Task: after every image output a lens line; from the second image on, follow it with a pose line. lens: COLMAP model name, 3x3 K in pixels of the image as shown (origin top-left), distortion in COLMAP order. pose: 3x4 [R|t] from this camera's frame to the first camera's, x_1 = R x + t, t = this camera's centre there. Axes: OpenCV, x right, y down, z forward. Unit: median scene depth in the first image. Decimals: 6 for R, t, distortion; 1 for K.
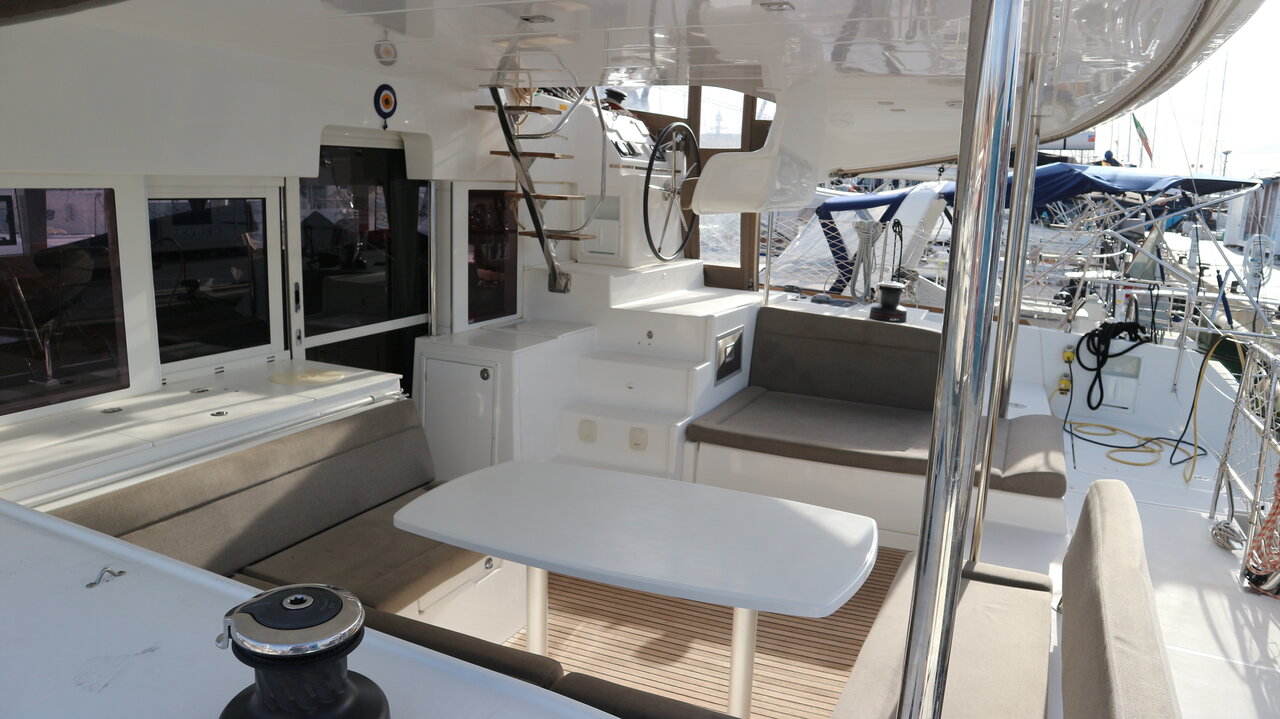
lens RADIAL K [[901.6, 0, 640.0], [0, 901.6, 359.5], [0, 0, 1]] dist [-0.116311, 0.088588]
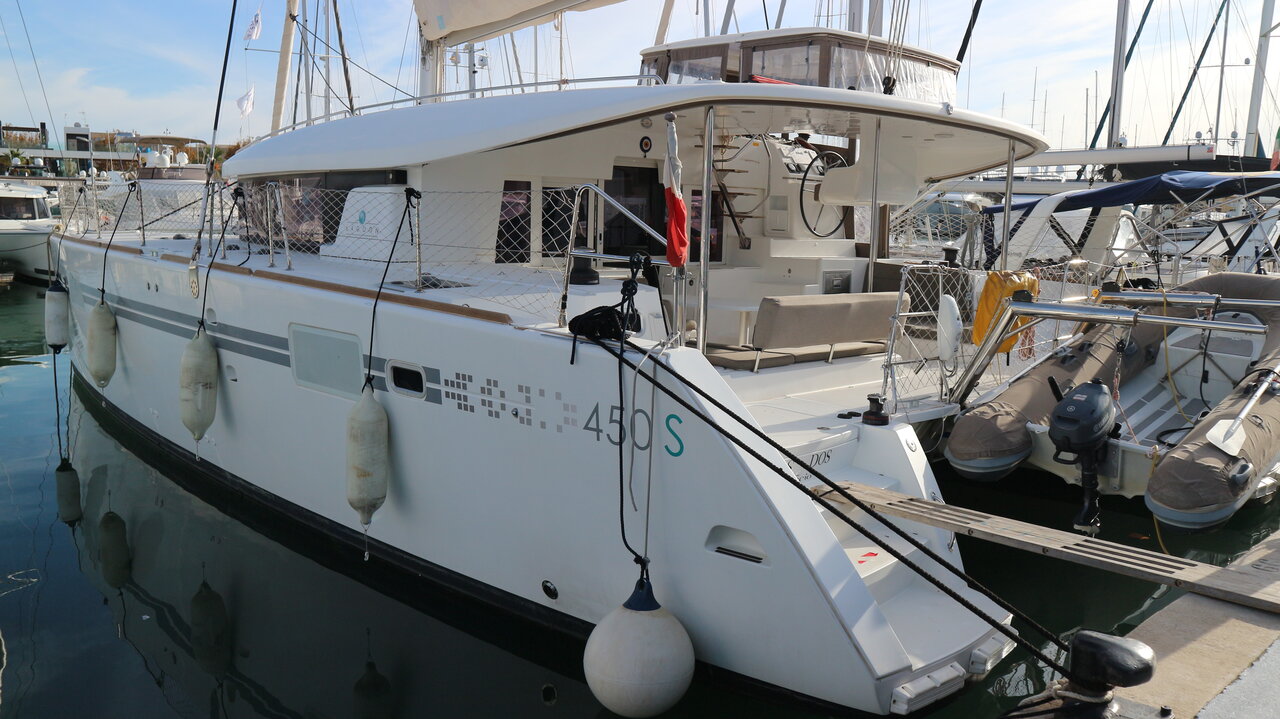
lens RADIAL K [[1072.9, 0, 640.0], [0, 1072.9, 359.5], [0, 0, 1]] dist [-0.085058, 0.098924]
pose [[0.934485, 0.036875, -0.354086, 0.477704], [-0.061980, 0.996283, -0.059821, 0.284405], [0.350564, 0.077848, 0.933298, -1.027579]]
